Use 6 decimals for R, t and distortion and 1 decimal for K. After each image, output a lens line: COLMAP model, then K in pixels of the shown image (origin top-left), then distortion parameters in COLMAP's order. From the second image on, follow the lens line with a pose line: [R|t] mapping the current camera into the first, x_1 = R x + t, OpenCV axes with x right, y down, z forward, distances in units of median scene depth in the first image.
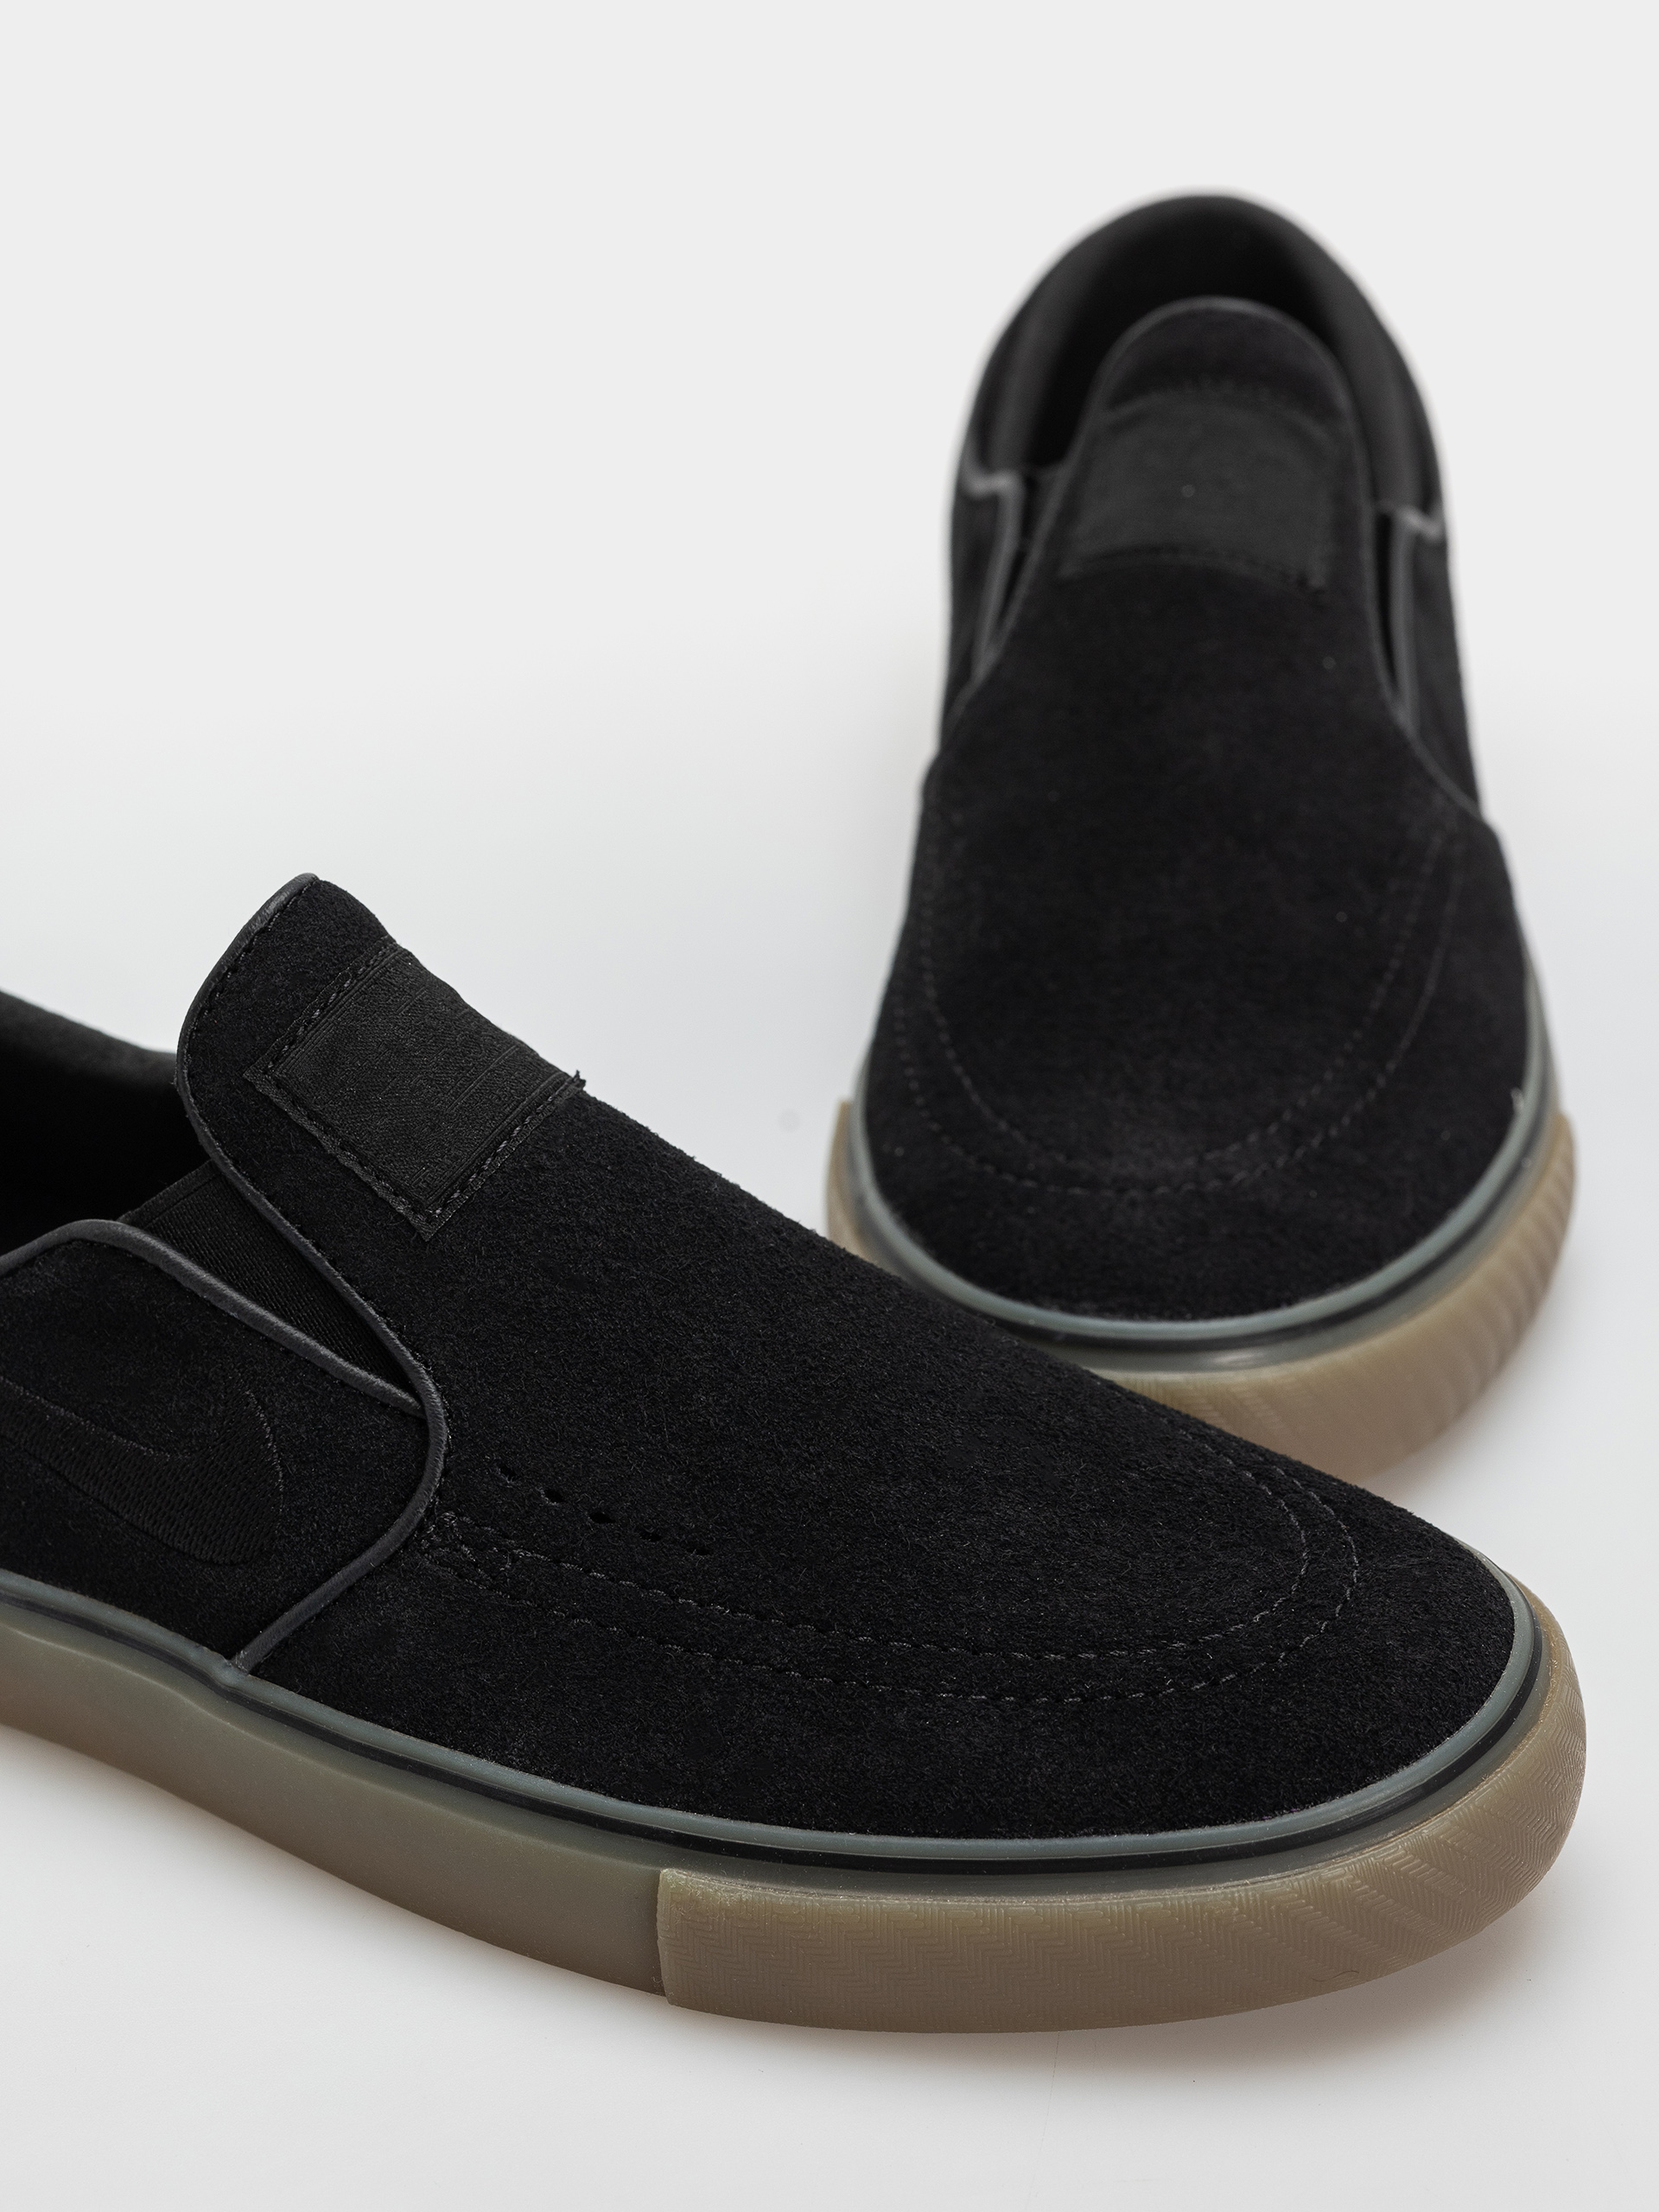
lens RADIAL K [[8555.2, 0, 829.0], [0, 8555.2, 1104.5], [0, 0, 1]] dist [0.035333, 0.000000]
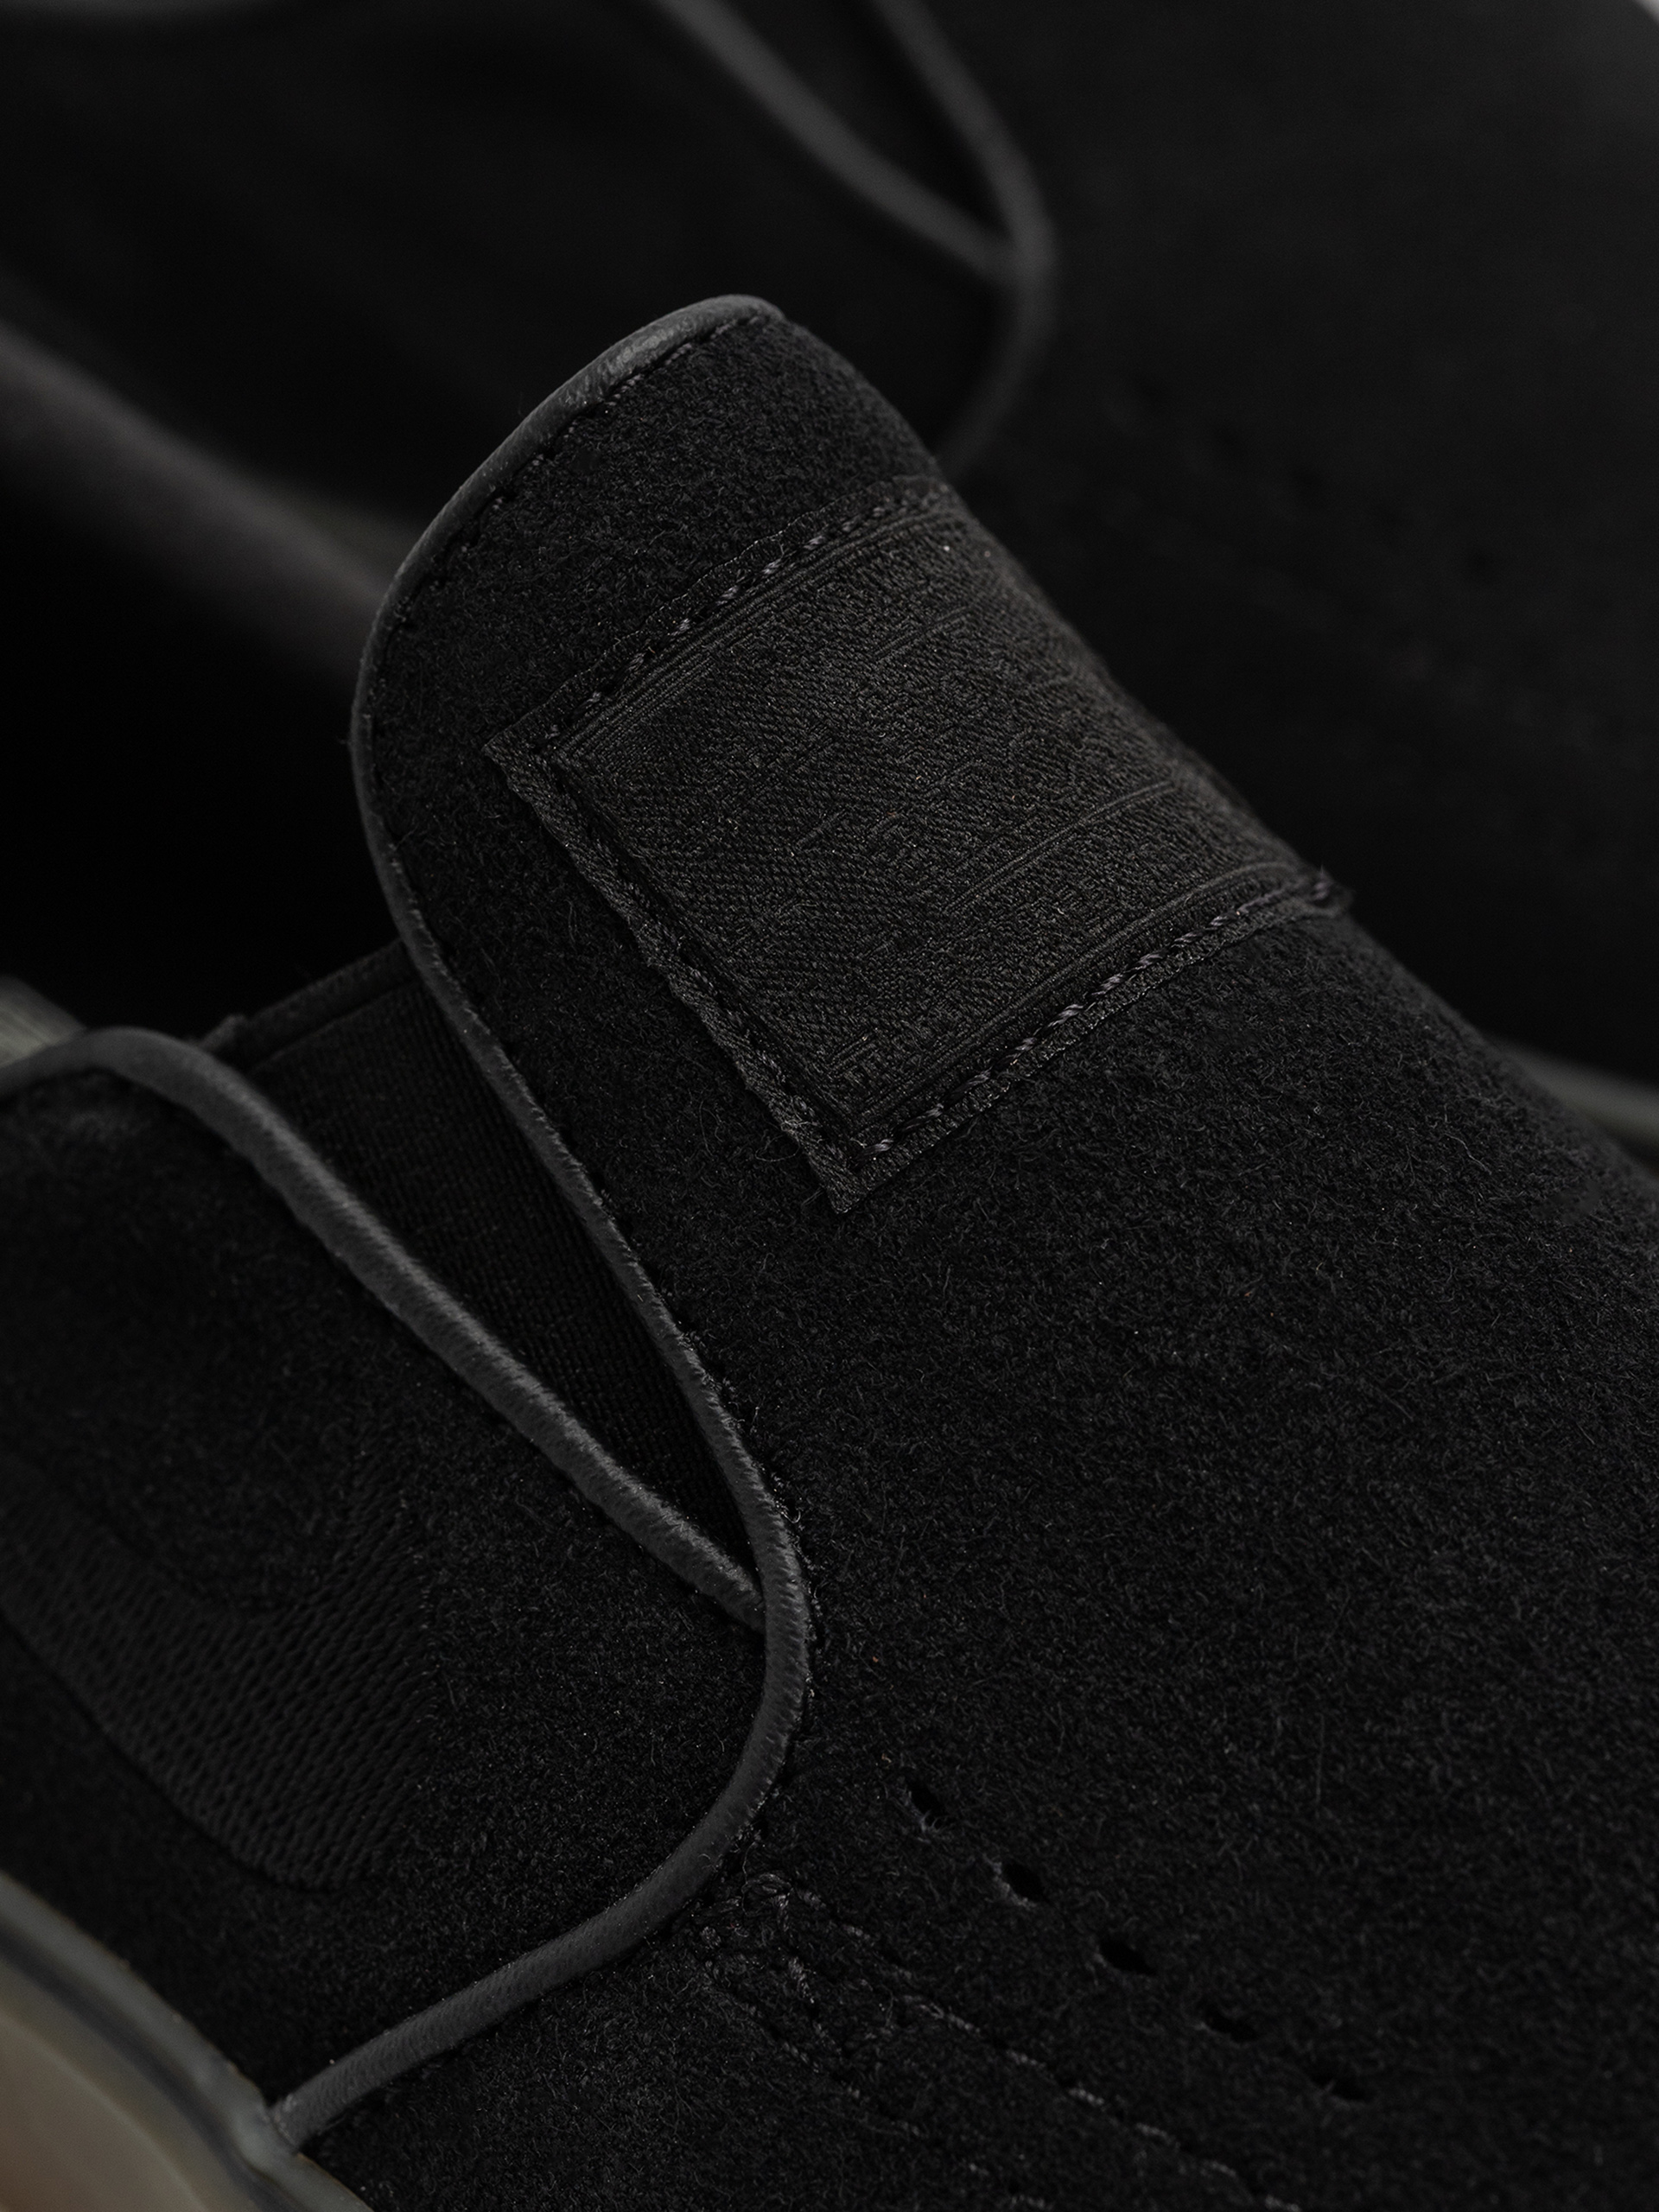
lens RADIAL K [[8555.2, 0, 830.4], [0, 8555.2, 1111.7], [0, 0, 1]] dist [0.035333, 0.000000]
pose [[0.956560, 0.164012, -0.241026, 0.051060], [-0.156225, 0.986393, 0.051204, -0.009890], [0.246145, -0.011325, 0.969167, 0.599871]]
